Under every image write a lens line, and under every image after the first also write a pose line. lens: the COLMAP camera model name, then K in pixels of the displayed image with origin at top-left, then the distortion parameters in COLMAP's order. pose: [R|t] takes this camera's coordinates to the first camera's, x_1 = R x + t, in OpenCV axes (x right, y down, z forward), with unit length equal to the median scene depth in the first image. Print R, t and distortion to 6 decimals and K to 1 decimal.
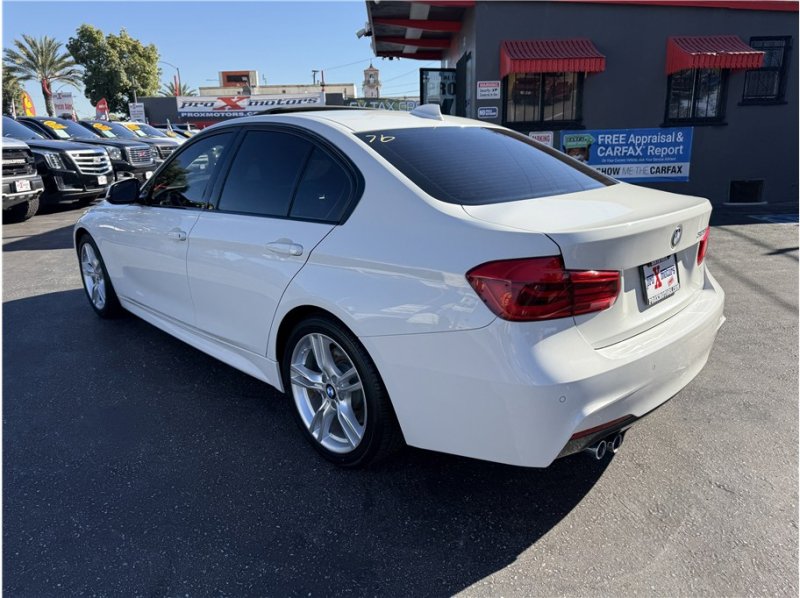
lens RADIAL K [[574.6, 0, 402.7], [0, 574.6, 300.6], [0, 0, 1]] dist [0.015097, -0.018297]
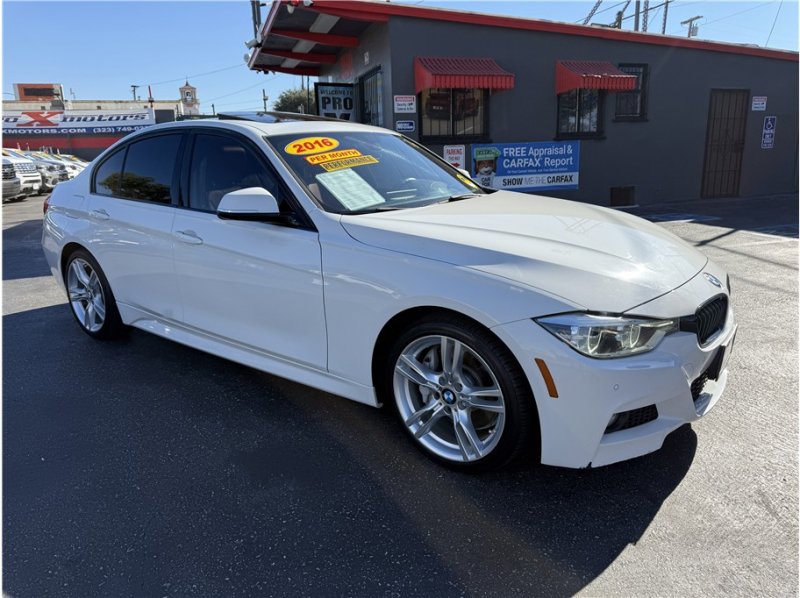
lens RADIAL K [[574.6, 0, 405.0], [0, 574.6, 294.4], [0, 0, 1]] dist [0.015097, -0.018297]
pose [[0.954350, -0.073266, 0.289564, -0.165332], [0.085791, 0.995838, -0.030781, 0.001907], [-0.286103, 0.054217, 0.956664, 0.041227]]
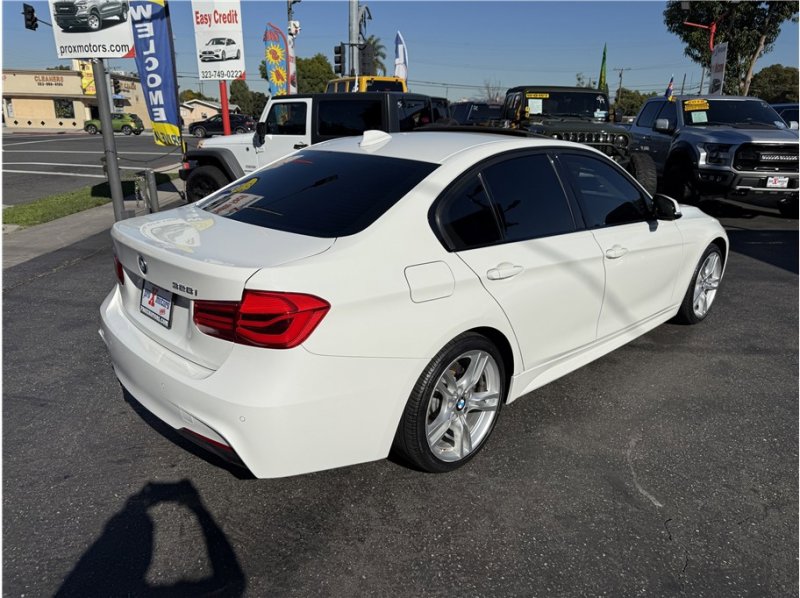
lens RADIAL K [[574.6, 0, 400.8], [0, 574.6, 301.3], [0, 0, 1]] dist [0.015097, -0.018297]
pose [[-0.023717, 0.316215, -0.948391, 0.348127], [-0.286315, 0.906772, 0.309498, -0.120719], [0.957842, 0.278879, 0.069031, 0.321376]]
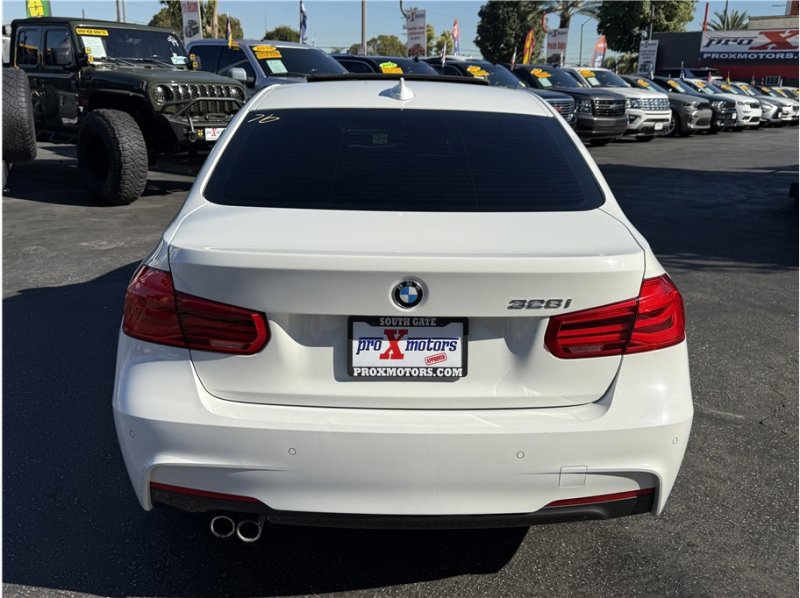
lens RADIAL K [[777.7, 0, 398.2], [0, 777.7, 295.9], [0, 0, 1]] dist [0.027649, 0.000000]
pose [[0.723490, 0.213567, -0.656468, 0.244138], [-0.220798, 0.972579, 0.073065, -0.038987], [0.654072, 0.092085, 0.750807, 0.065863]]
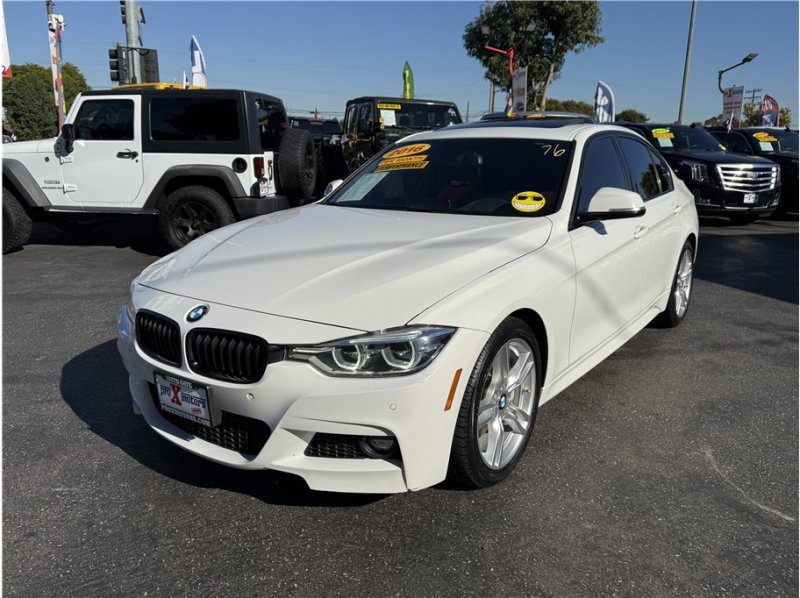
lens RADIAL K [[628.4, 0, 399.7], [0, 628.4, 306.1], [0, 0, 1]] dist [0.023443, -0.028337]
pose [[0.315715, 0.250199, -0.915273, 0.284871], [-0.285110, 0.945048, 0.159992, -0.064492], [0.905006, 0.210442, 0.369700, 0.226066]]
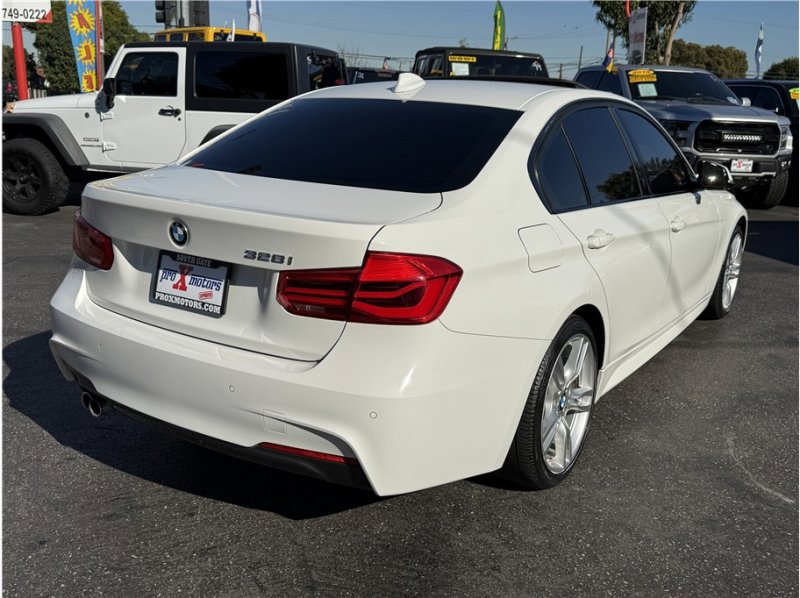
lens RADIAL K [[777.3, 0, 400.4], [0, 777.3, 298.5], [0, 0, 1]] dist [0.013037, 0.000000]
pose [[0.200370, 0.264033, -0.943471, 0.365346], [-0.306796, 0.931476, 0.195520, -0.076478], [0.930445, 0.250277, 0.267644, 0.230879]]
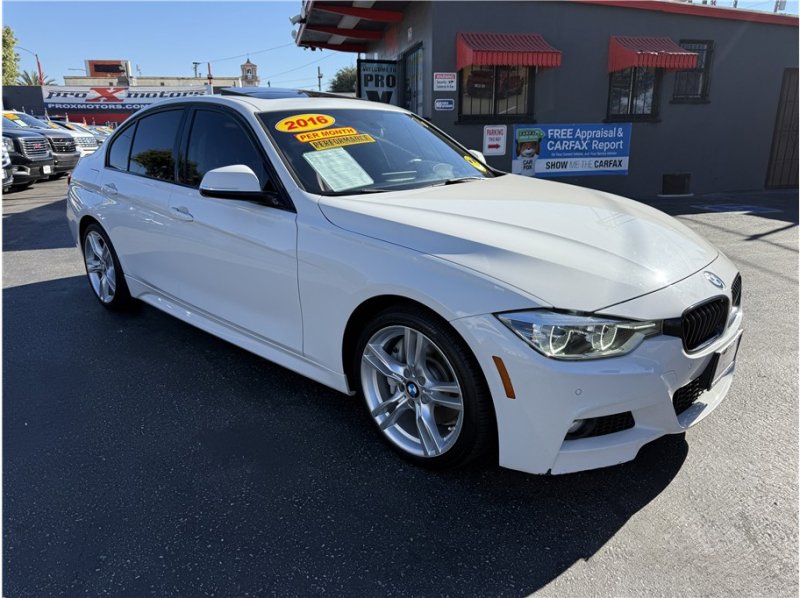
lens RADIAL K [[574.6, 0, 395.0], [0, 574.6, 305.0], [0, 0, 1]] dist [0.015097, -0.018297]
pose [[0.981750, -0.041527, 0.185586, -0.129924], [0.040040, 0.999129, 0.011754, 0.001772], [-0.185912, -0.004108, 0.982558, 0.042879]]
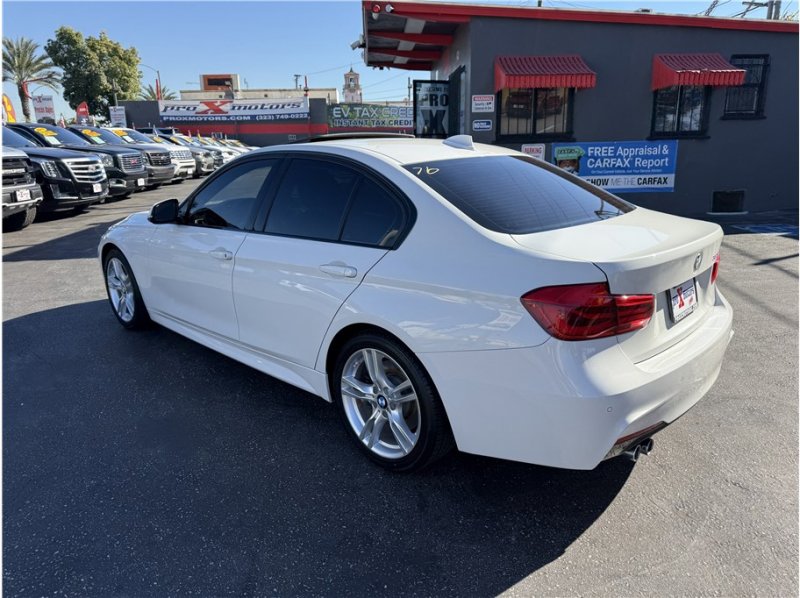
lens RADIAL K [[574.6, 0, 402.7], [0, 574.6, 299.2], [0, 0, 1]] dist [0.015097, -0.018297]
pose [[0.999370, -0.003404, 0.035315, -0.031551], [0.003678, 0.999964, -0.007691, -0.007106], [-0.035288, 0.007816, 0.999347, -0.022747]]
